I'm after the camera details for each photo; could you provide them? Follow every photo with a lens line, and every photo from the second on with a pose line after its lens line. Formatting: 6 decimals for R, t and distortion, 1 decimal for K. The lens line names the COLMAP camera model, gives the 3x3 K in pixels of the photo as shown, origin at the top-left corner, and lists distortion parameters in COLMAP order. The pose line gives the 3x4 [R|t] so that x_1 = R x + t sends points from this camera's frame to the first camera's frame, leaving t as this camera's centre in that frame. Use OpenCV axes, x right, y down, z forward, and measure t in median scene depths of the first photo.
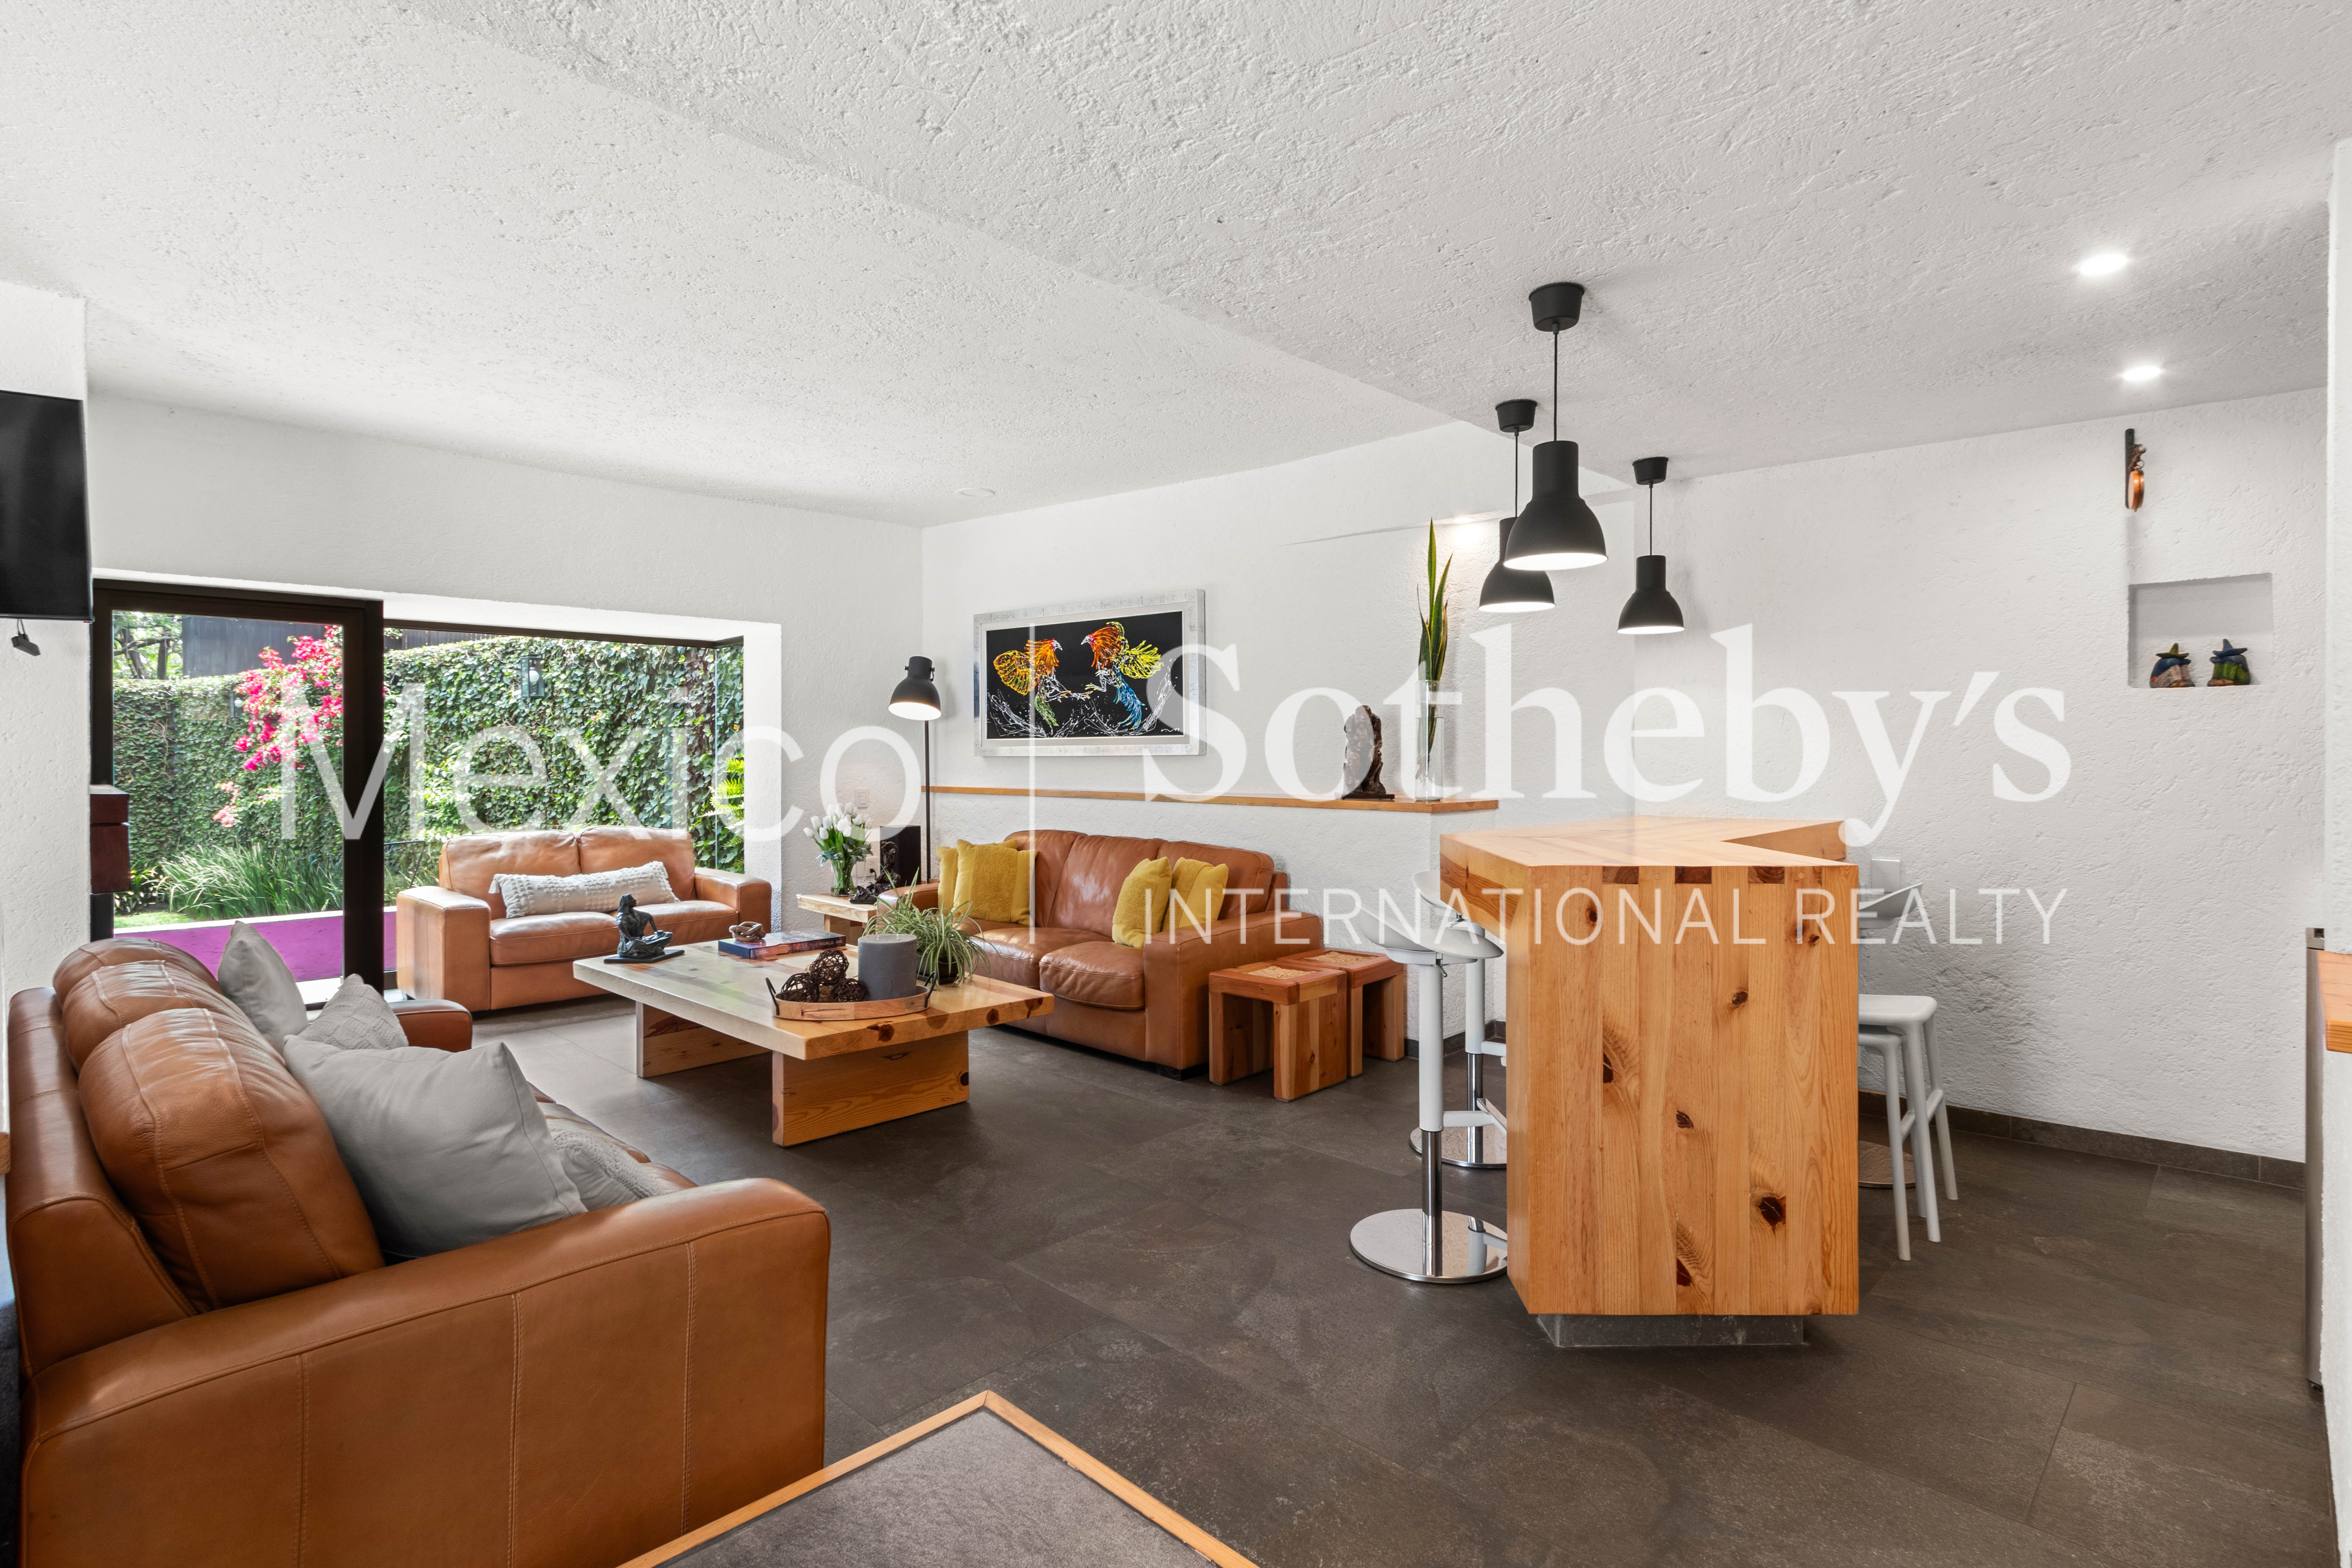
lens RADIAL K [[1121.2, 0, 1181.4], [0, 1121.2, 775.4], [0, 0, 1]] dist [-0.000591, -0.001246]
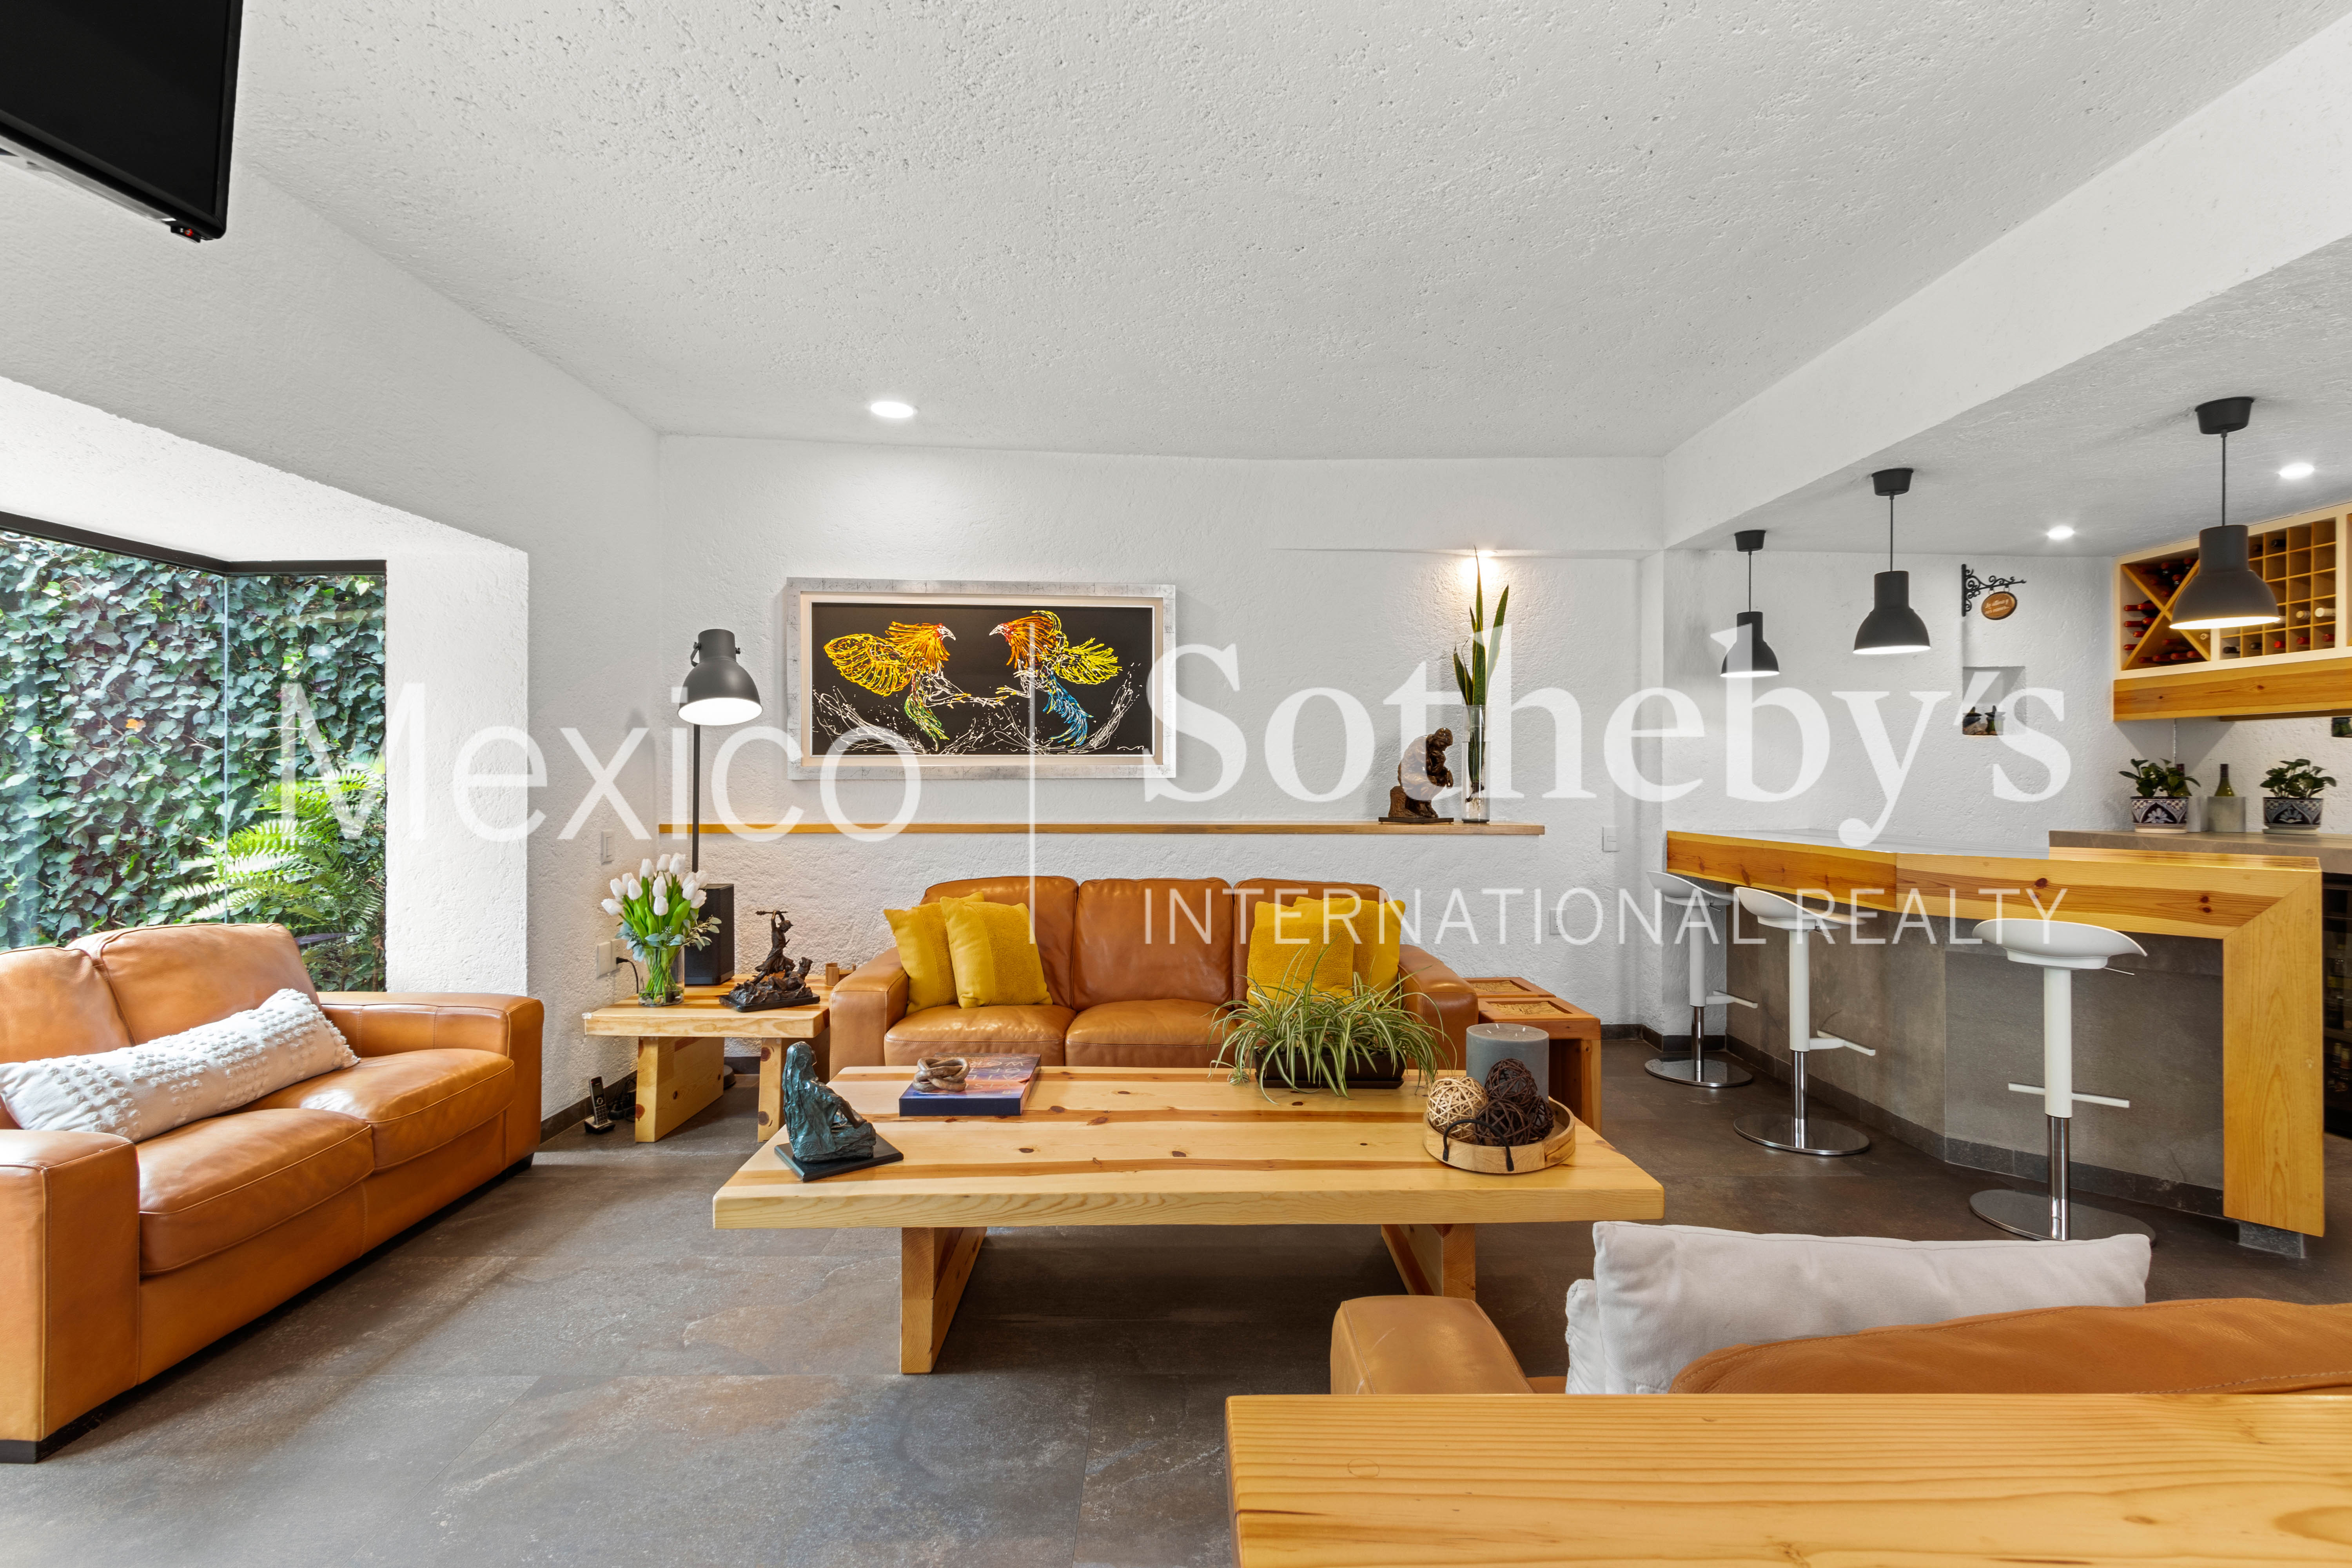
lens RADIAL K [[1121.2, 0, 1181.4], [0, 1121.2, 775.4], [0, 0, 1]] dist [-0.000591, -0.001246]
pose [[0.718554, -0.000042, 0.695471, -0.537180], [0.011018, 0.999875, -0.011323, -0.009826], [-0.695384, 0.015799, 0.718465, 0.357165]]
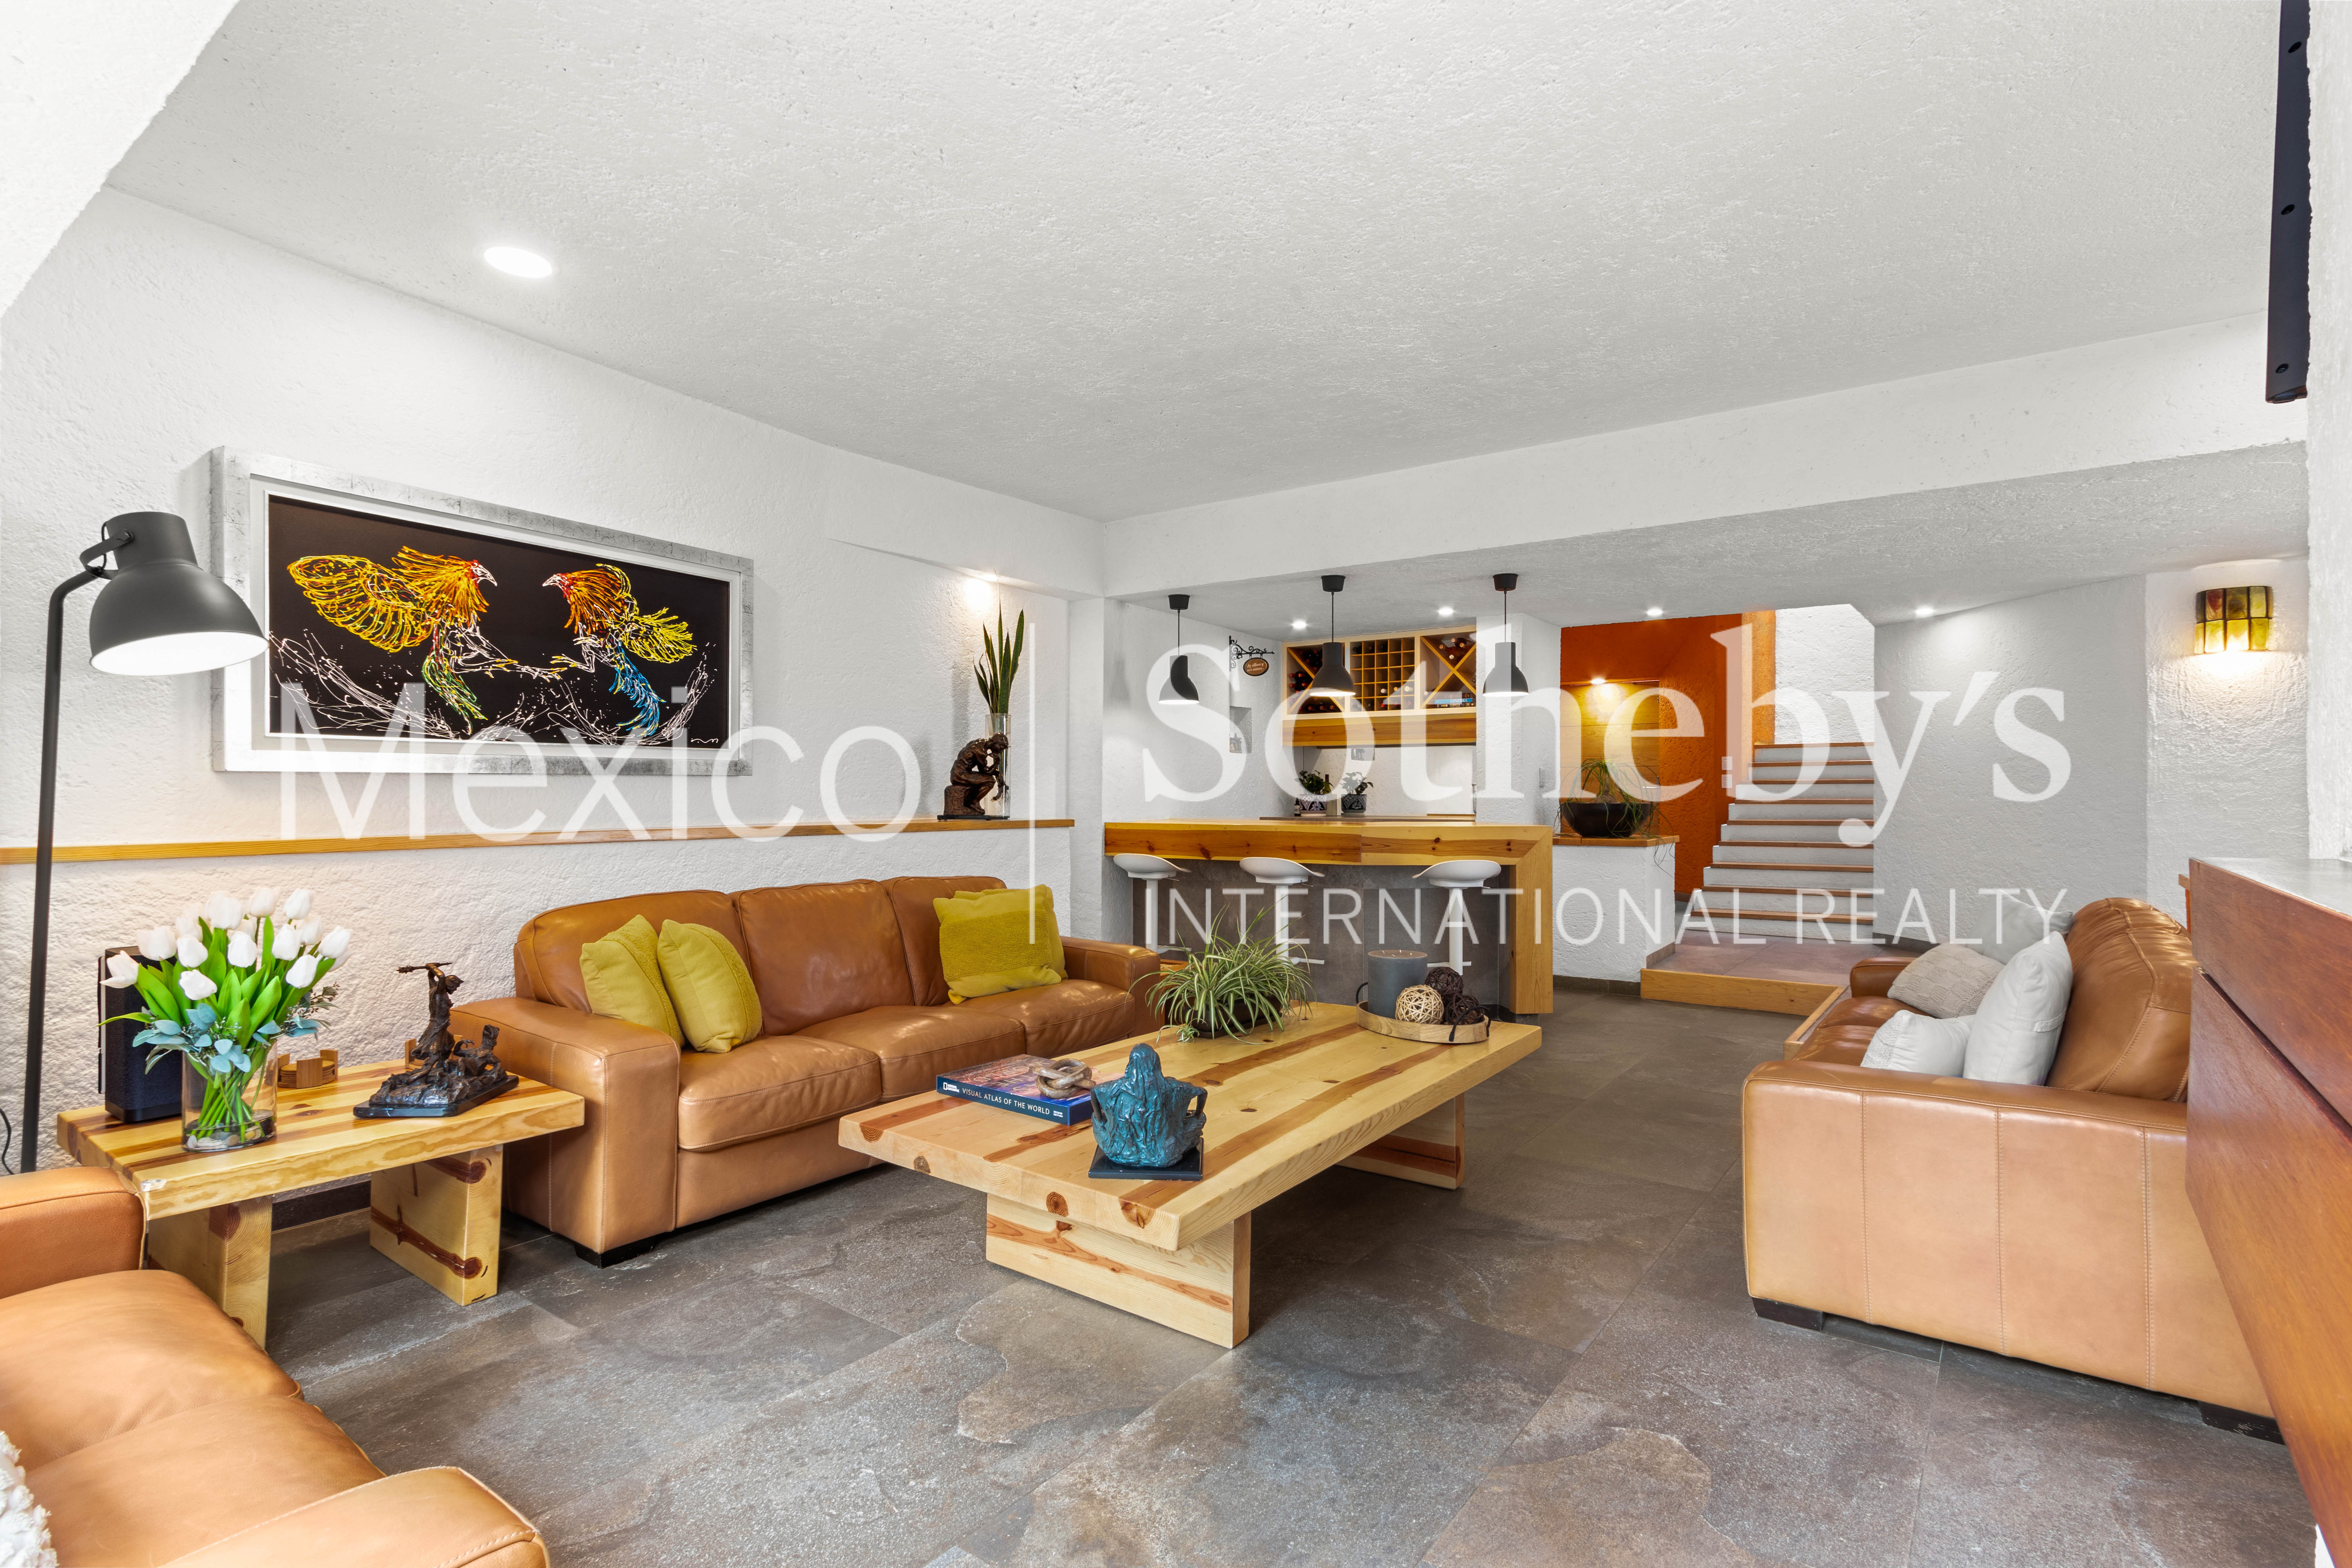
lens RADIAL K [[1083.7, 0, 1178.3], [0, 1083.7, 790.8], [0, 0, 1]] dist [0.017600, -0.000041]
pose [[-0.108961, -0.002890, 0.994042, -0.704993], [0.012024, 0.999919, 0.004225, -0.007139], [-0.993973, 0.012413, -0.108918, 0.737725]]
